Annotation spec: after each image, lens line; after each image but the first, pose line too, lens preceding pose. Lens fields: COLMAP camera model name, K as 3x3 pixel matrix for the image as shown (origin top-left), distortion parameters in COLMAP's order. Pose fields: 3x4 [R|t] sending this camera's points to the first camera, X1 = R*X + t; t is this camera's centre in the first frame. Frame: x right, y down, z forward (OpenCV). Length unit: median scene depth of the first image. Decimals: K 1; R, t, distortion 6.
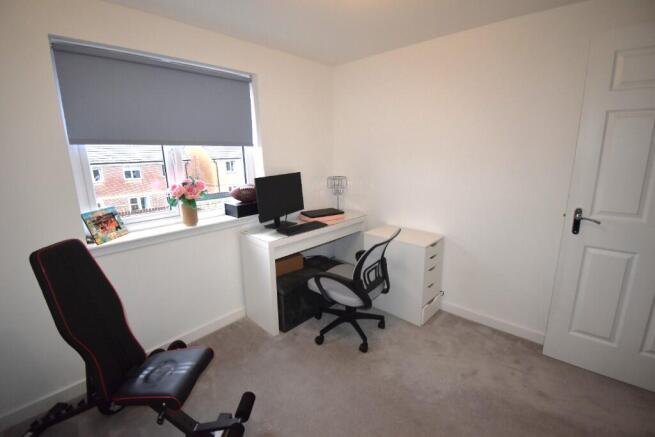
lens RADIAL K [[291.3, 0, 324.7], [0, 291.3, 216.2], [0, 0, 1]] dist [0.000159, -0.014954]
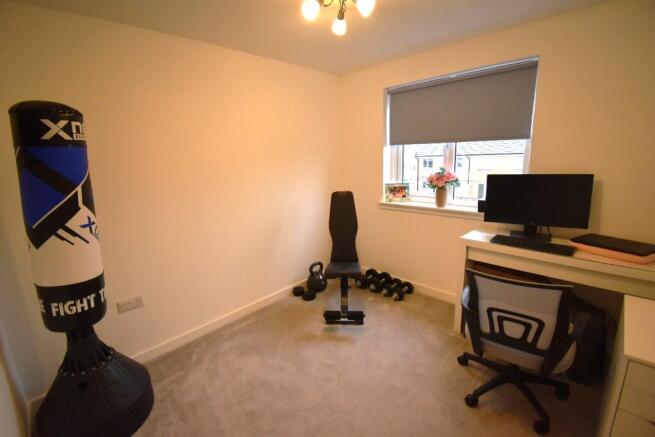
lens RADIAL K [[291.3, 0, 324.7], [0, 291.3, 216.2], [0, 0, 1]] dist [0.000159, -0.014954]
pose [[-0.060343, 0.219392, -0.973769, 0.811020], [-0.178542, 0.957442, 0.226777, -0.126754], [0.982080, 0.187543, -0.018604, 0.543968]]
